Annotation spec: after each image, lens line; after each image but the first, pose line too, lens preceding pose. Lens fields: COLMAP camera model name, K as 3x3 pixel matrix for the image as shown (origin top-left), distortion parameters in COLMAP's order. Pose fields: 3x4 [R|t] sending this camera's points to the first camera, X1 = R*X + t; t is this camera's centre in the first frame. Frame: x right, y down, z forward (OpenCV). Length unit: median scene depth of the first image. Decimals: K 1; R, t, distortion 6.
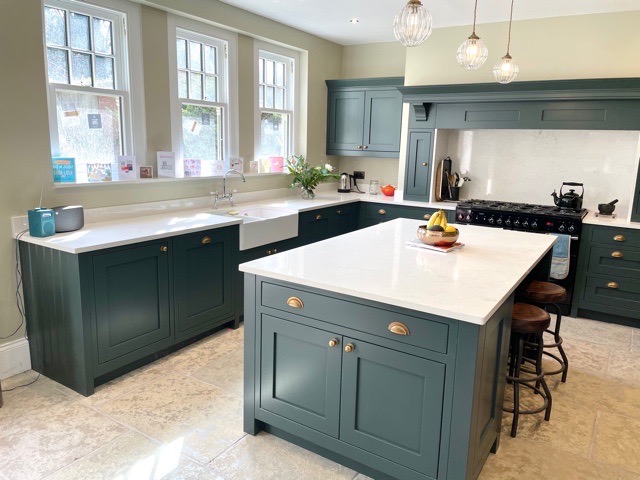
lens RADIAL K [[484.7, 0, 321.1], [0, 484.7, 233.7], [0, 0, 1]] dist [0.100835, -0.132606]
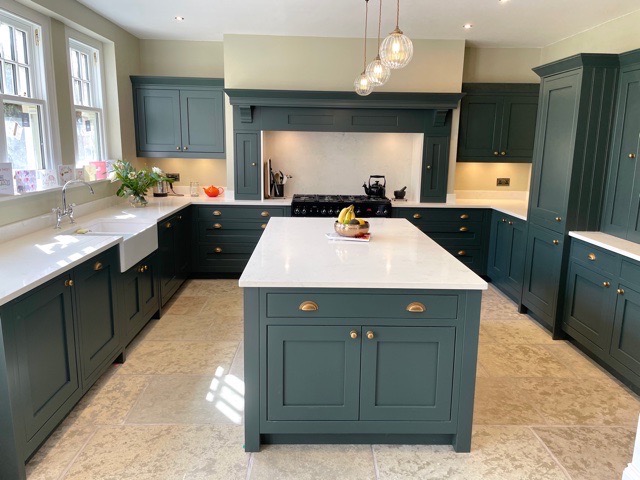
lens RADIAL K [[484.7, 0, 321.1], [0, 484.7, 233.7], [0, 0, 1]] dist [0.100835, -0.132606]
pose [[0.828543, -0.119263, 0.547076, -0.271169], [0.113414, 0.992546, 0.044610, -0.026126], [-0.548319, 0.025085, 0.835893, 0.053118]]
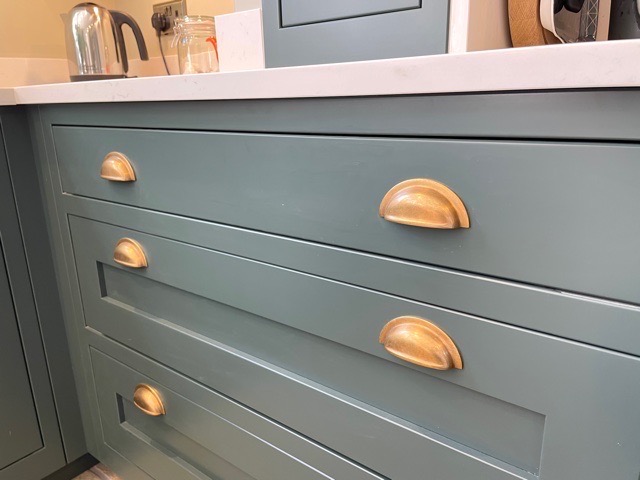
lens RADIAL K [[484.9, 0, 324.2], [0, 484.9, 234.0], [0, 0, 1]] dist [0.095962, -0.131464]
pose [[0.996167, -0.011959, -0.086654, 0.214837], [0.016739, 0.998366, 0.054643, -0.035352], [0.085859, -0.055884, 0.994739, 0.938168]]
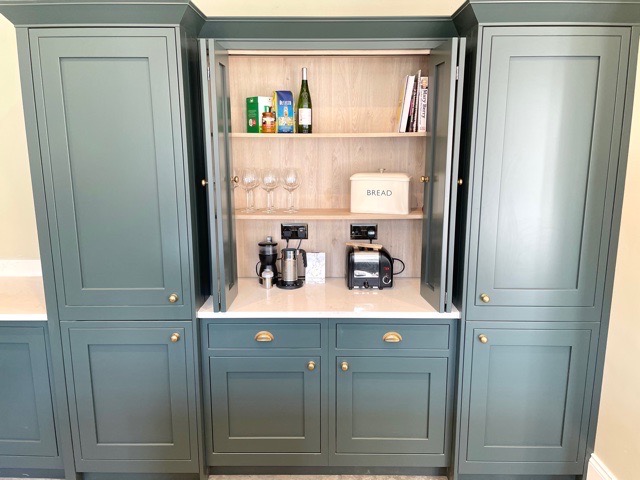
lens RADIAL K [[484.9, 0, 324.2], [0, 484.9, 234.0], [0, 0, 1]] dist [0.095962, -0.131464]
pose [[-0.535932, -0.183345, 0.824113, 0.056050], [0.144267, 0.941890, 0.303366, -0.141052], [-0.831844, 0.281476, -0.478338, 0.592205]]
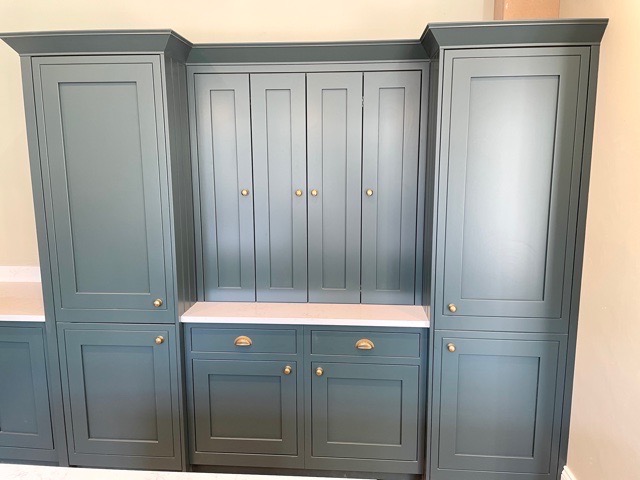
lens RADIAL K [[484.9, 0, 324.2], [0, 484.9, 234.0], [0, 0, 1]] dist [0.095962, -0.131464]
pose [[-0.479587, -0.162084, 0.862395, 0.006302], [0.154368, 0.951882, 0.264748, -0.136388], [-0.863810, 0.260096, -0.431490, 0.558321]]
